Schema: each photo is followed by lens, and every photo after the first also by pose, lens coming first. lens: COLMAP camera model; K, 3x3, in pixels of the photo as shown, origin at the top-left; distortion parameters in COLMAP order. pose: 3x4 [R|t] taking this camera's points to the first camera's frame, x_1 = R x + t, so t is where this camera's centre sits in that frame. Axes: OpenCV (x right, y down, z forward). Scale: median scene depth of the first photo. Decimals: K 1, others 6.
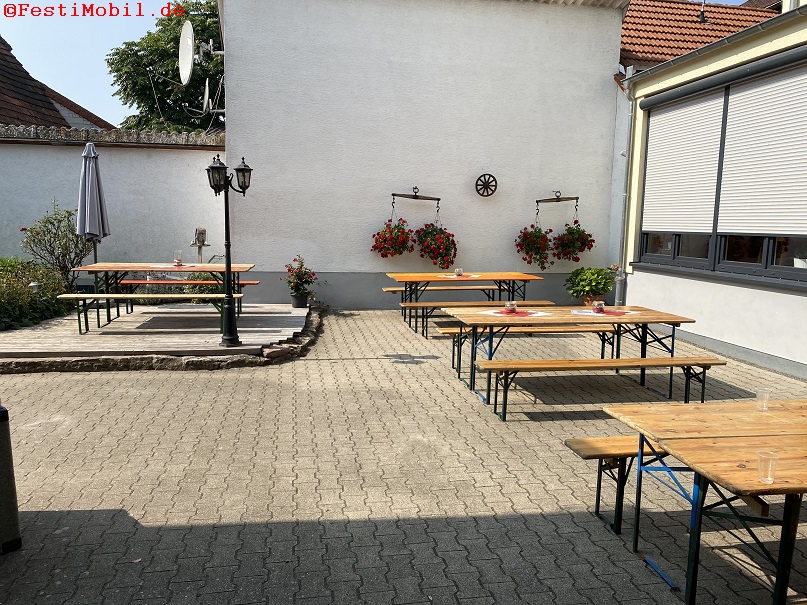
lens RADIAL K [[612.5, 0, 399.3], [0, 612.5, 306.4], [0, 0, 1]] dist [0.045227, -0.050171]
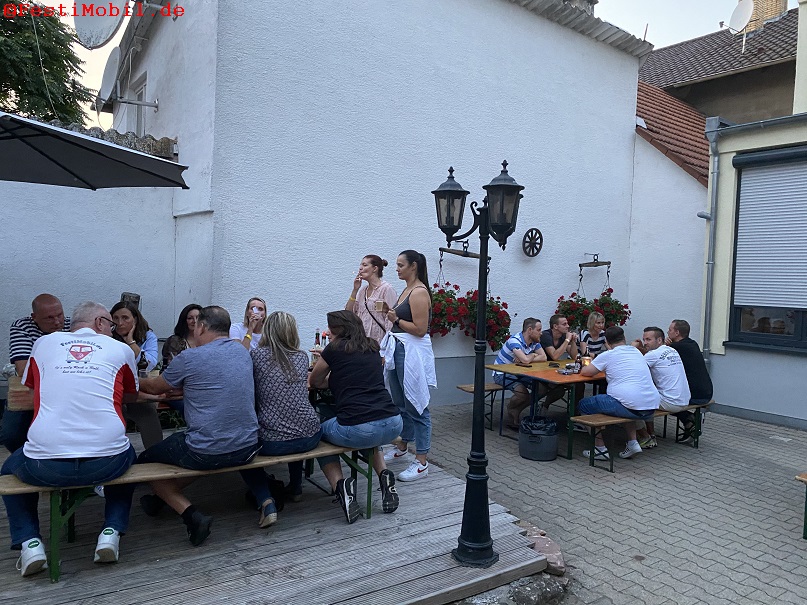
lens RADIAL K [[612.5, 0, 403.9], [0, 612.5, 302.6], [0, 0, 1]] dist [0.045227, -0.050171]
pose [[0.902048, 0.006118, 0.431592, -0.353286], [0.034883, 0.995596, -0.087020, -0.061310], [-0.430223, 0.093551, 0.897862, 0.389803]]
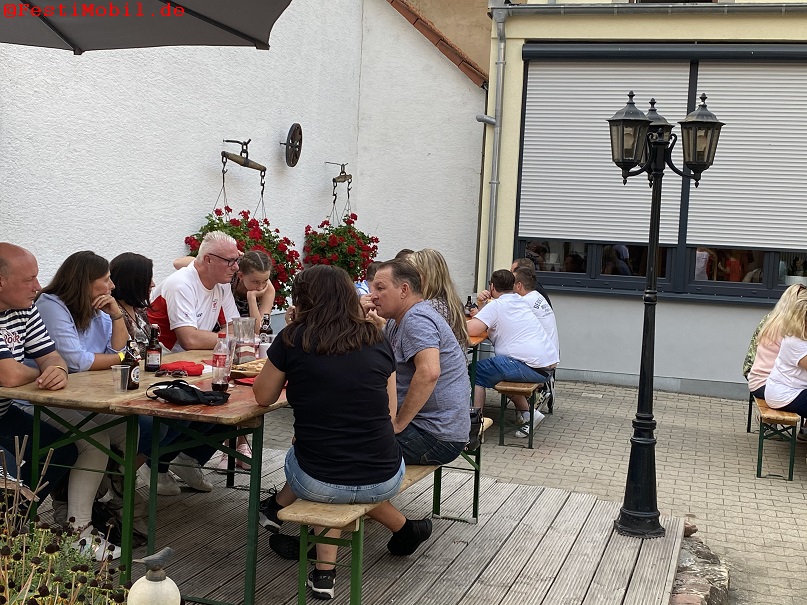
lens RADIAL K [[1126.8, 0, 402.2], [0, 1126.8, 305.2], [0, 0, 1]] dist [0.106884, 0.000000]
pose [[0.429038, -0.061440, 0.901194, -0.703935], [0.085319, 0.995980, 0.027284, -0.084688], [-0.899248, 0.065183, 0.432556, 0.534563]]
